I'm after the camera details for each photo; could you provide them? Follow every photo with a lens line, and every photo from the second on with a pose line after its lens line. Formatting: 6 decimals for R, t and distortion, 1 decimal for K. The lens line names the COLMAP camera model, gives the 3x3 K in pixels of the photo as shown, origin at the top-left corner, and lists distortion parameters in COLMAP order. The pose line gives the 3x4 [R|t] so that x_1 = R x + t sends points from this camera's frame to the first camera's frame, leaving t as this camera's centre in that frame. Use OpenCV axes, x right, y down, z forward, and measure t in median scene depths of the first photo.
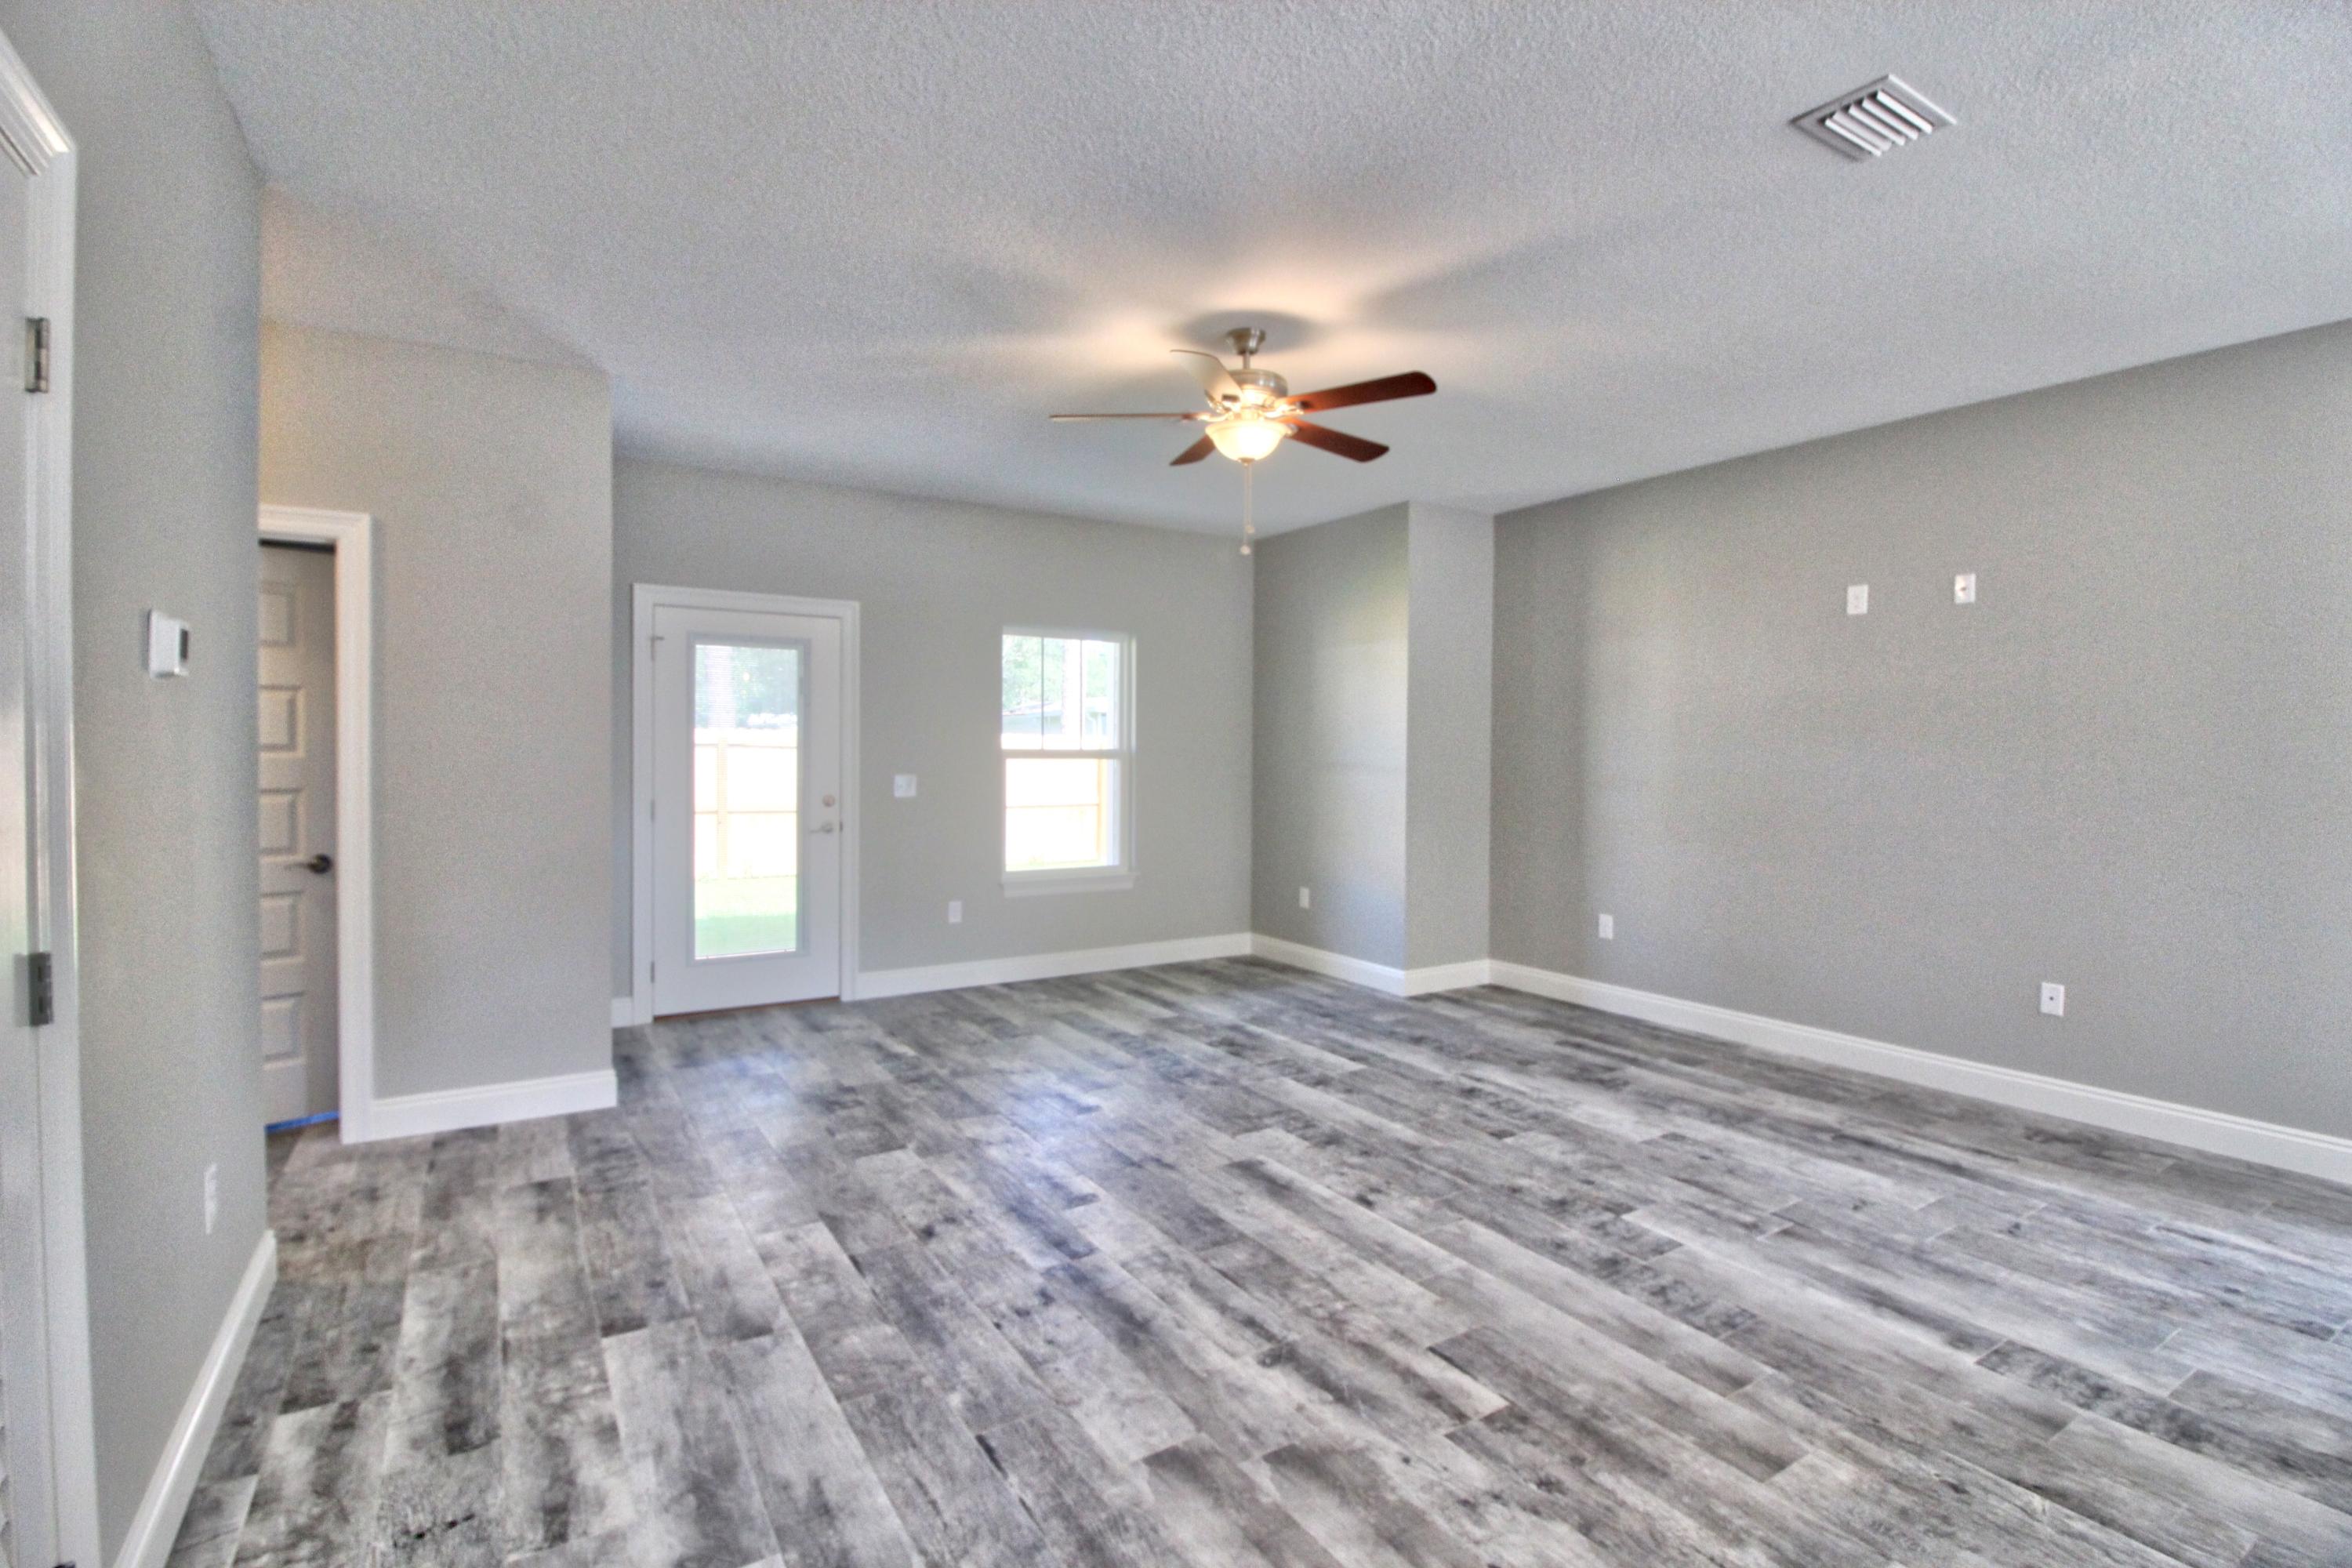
lens RADIAL K [[1085.5, 0, 1168.0], [0, 1085.5, 761.1], [0, 0, 1]] dist [0.003176, -0.014458]
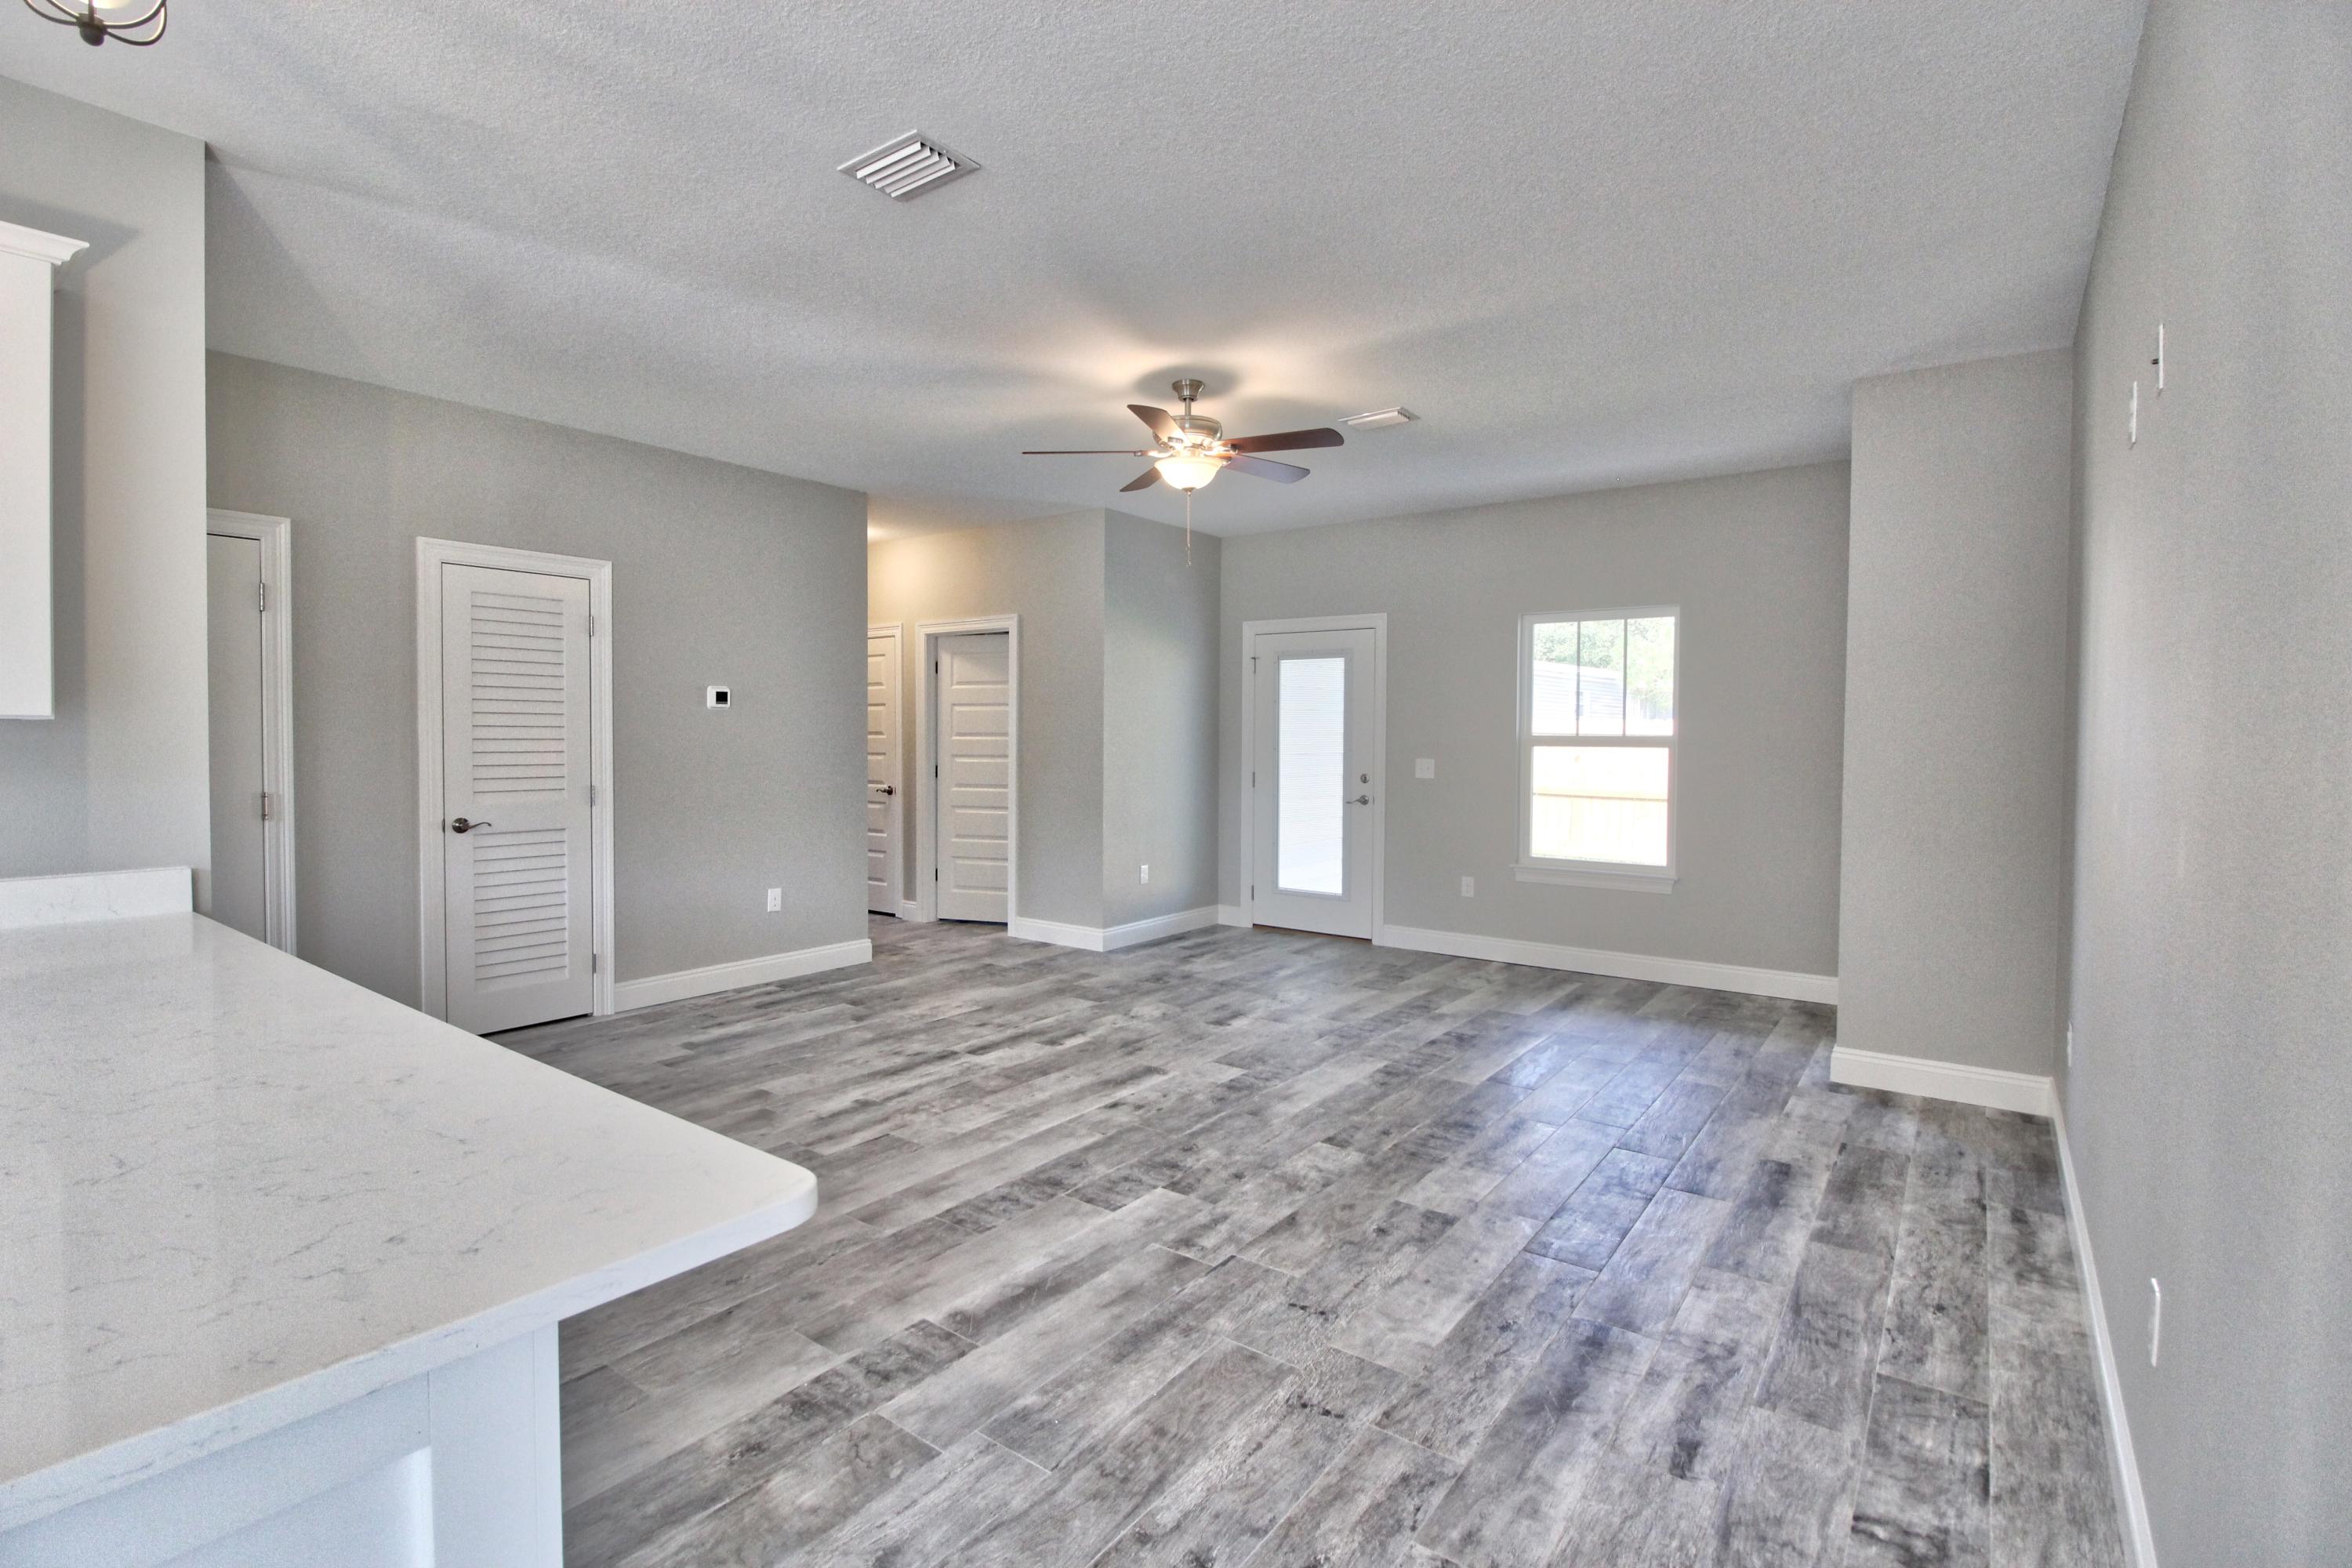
lens RADIAL K [[1085.5, 0, 1168.0], [0, 1085.5, 761.1], [0, 0, 1]] dist [0.003176, -0.014458]
pose [[0.362514, 0.018363, -0.931797, 1.307672], [-0.014018, 0.999800, 0.014249, 0.004905], [0.931873, 0.007896, 0.362699, 0.609266]]
